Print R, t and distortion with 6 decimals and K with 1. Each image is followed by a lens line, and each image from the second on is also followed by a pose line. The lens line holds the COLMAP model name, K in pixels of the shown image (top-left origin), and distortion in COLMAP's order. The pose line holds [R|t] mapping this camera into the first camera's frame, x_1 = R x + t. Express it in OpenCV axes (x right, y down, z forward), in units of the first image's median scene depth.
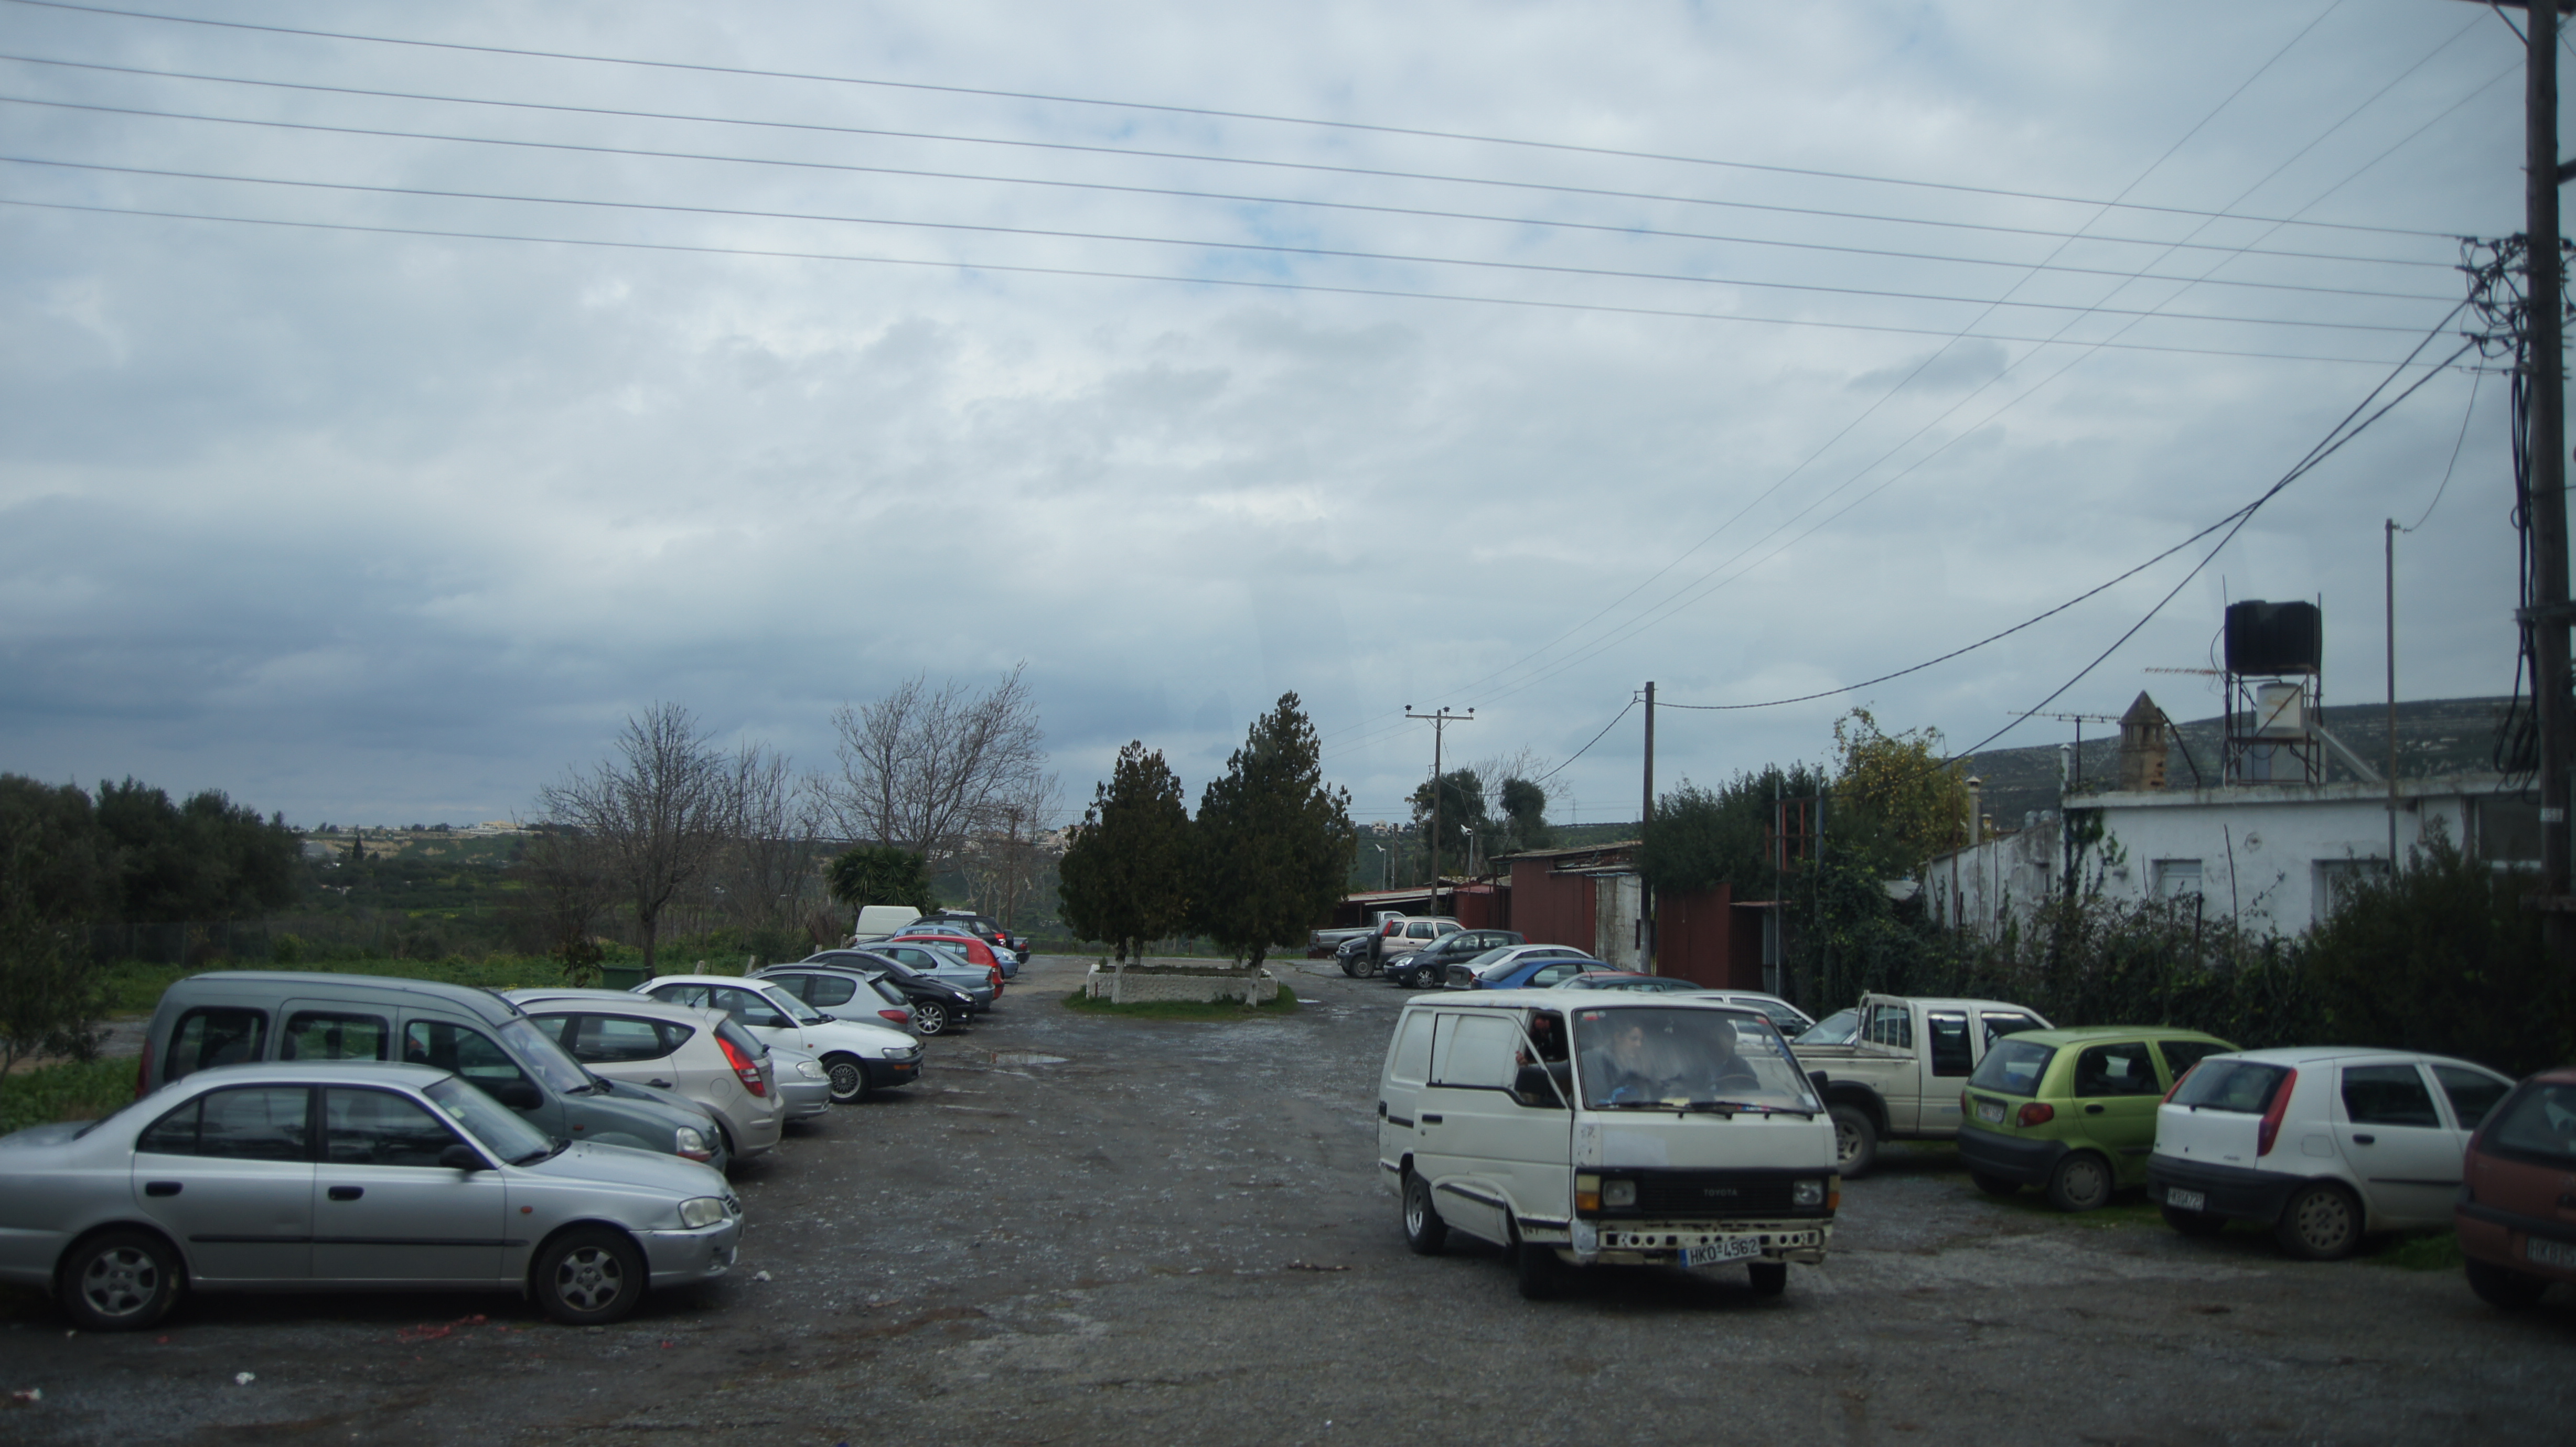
lens RADIAL K [[1922.5, 0, 1270.9], [0, 1922.5, 728.7], [0, 0, 1]] dist [-0.132971, 0.137102]
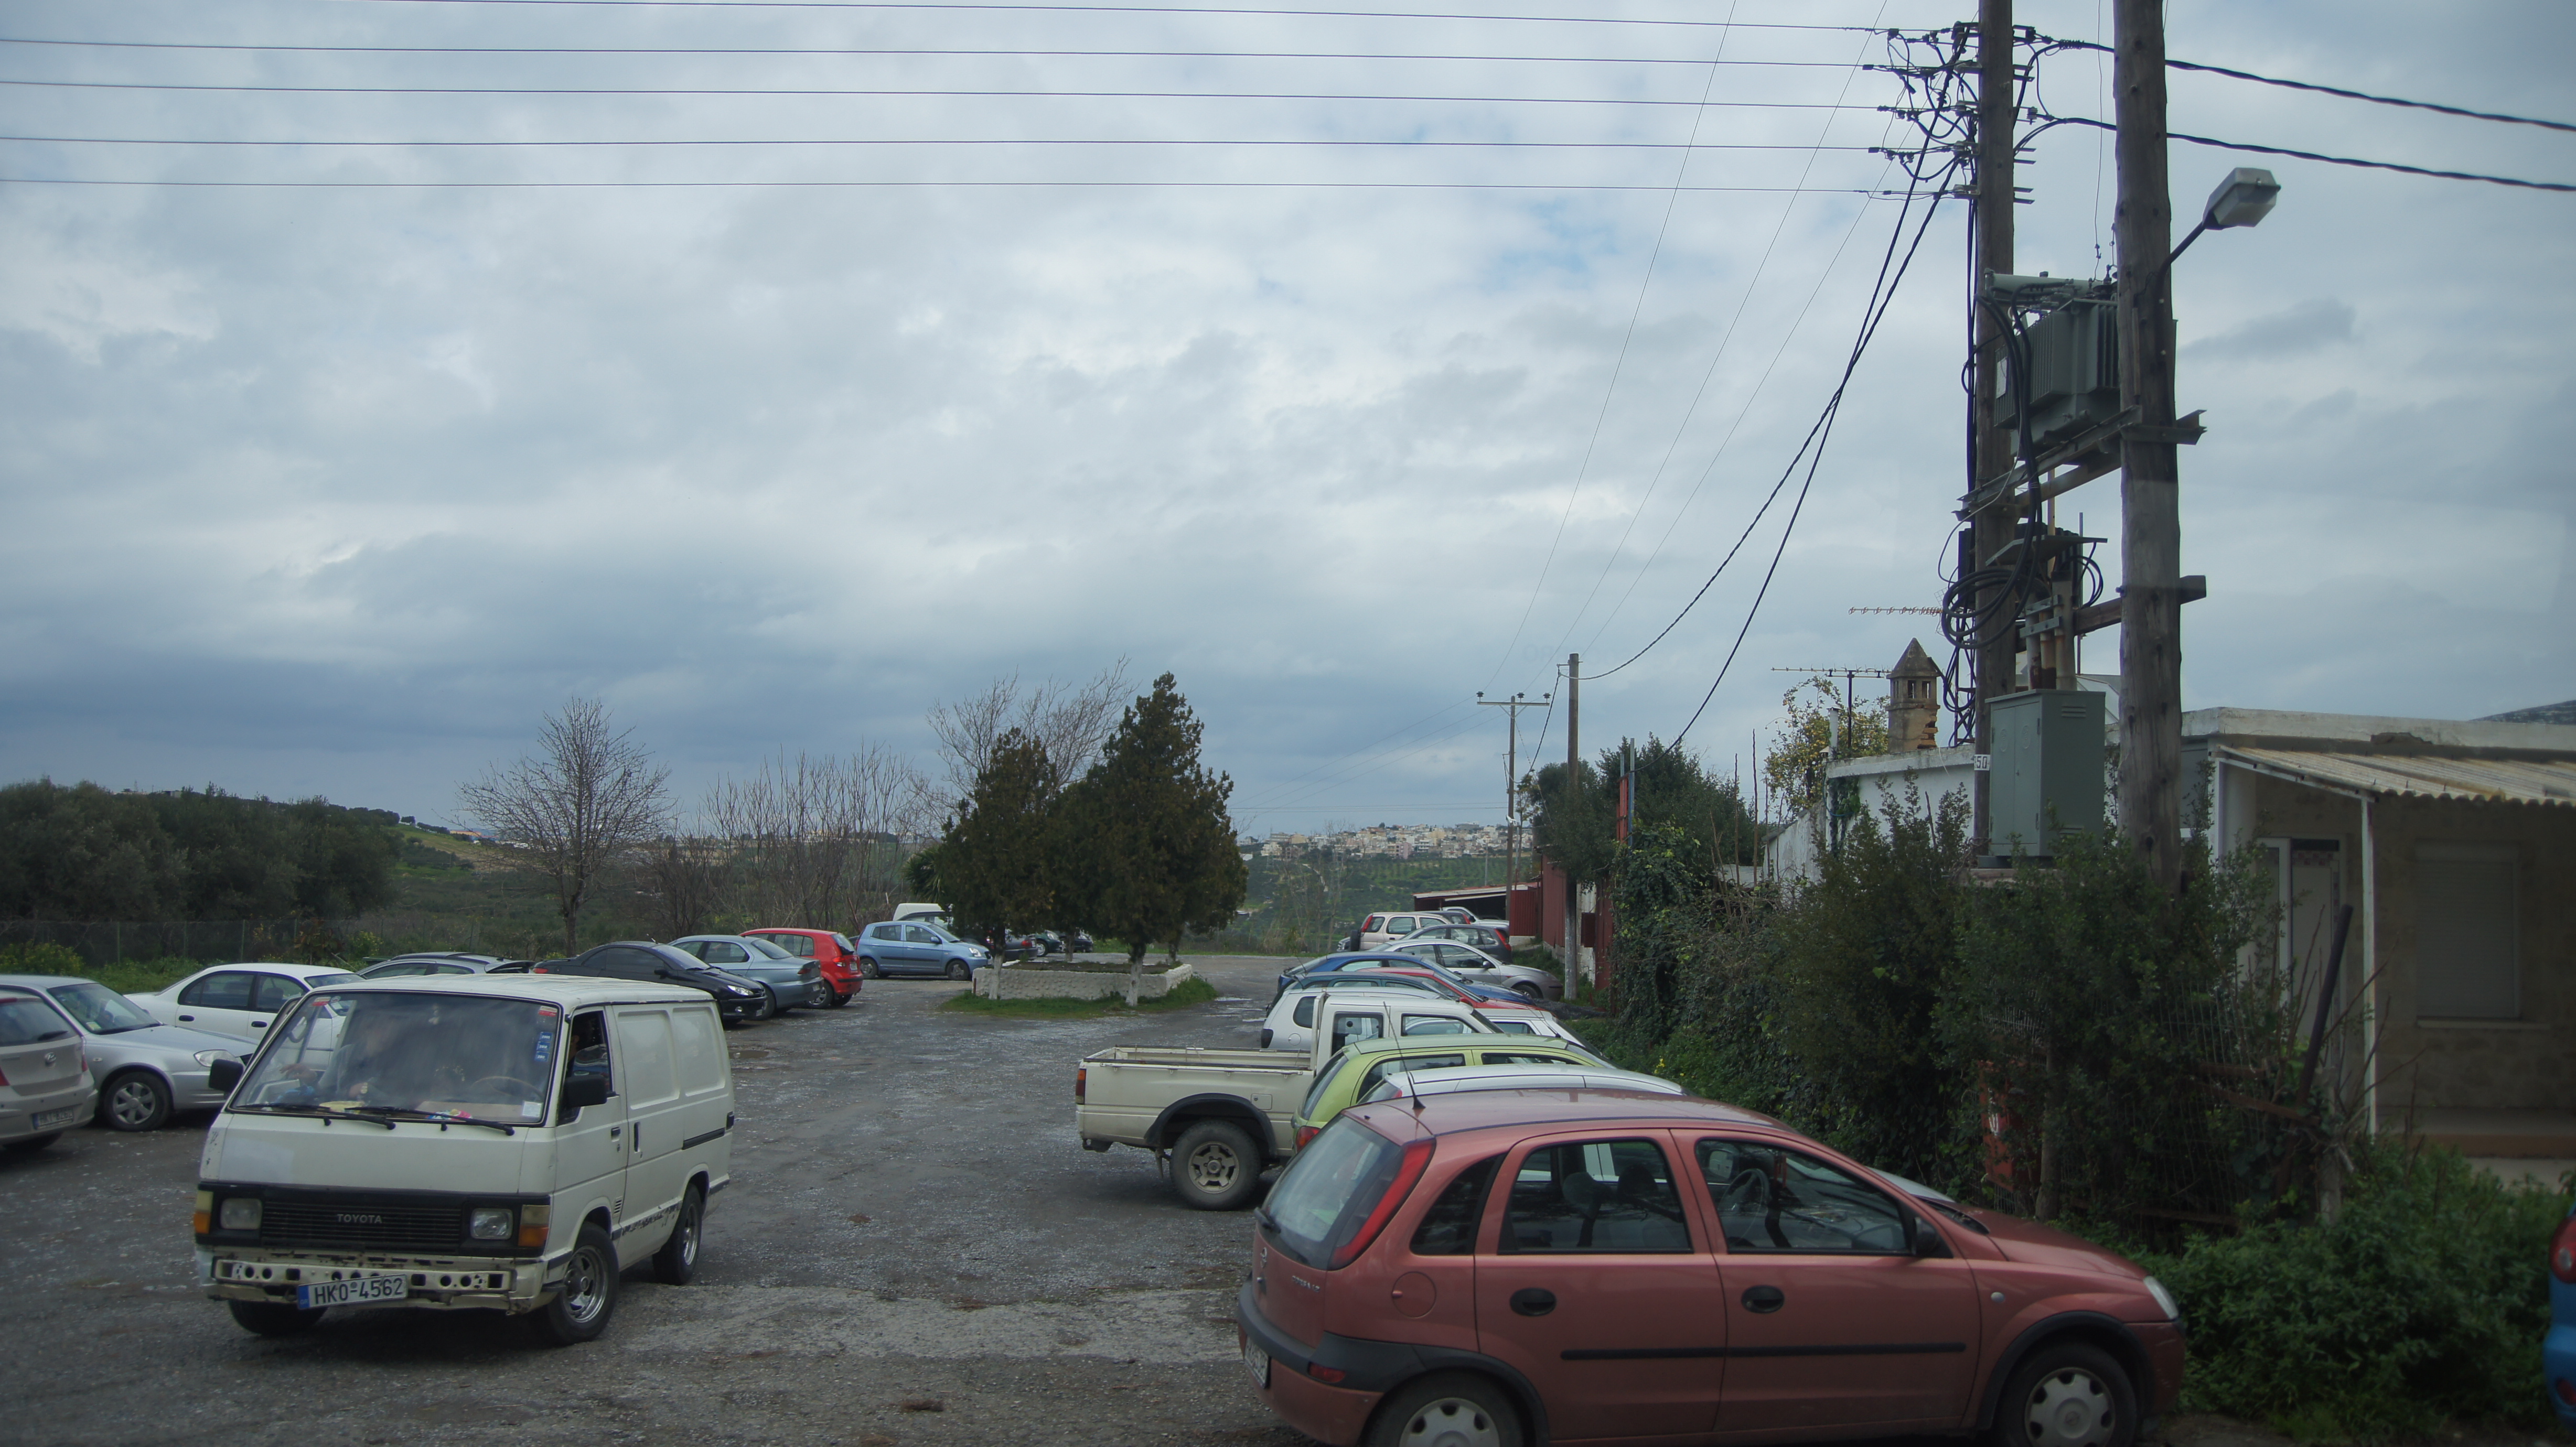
lens RADIAL K [[1913.9, 0, 1276.0], [0, 1913.9, 725.3], [0, 0, 1]] dist [-0.130883, 0.133286]
pose [[0.986865, -0.019064, -0.160416, 0.157915], [0.018586, 0.999817, -0.004480, 0.008770], [0.160472, 0.001439, 0.987039, 0.055779]]
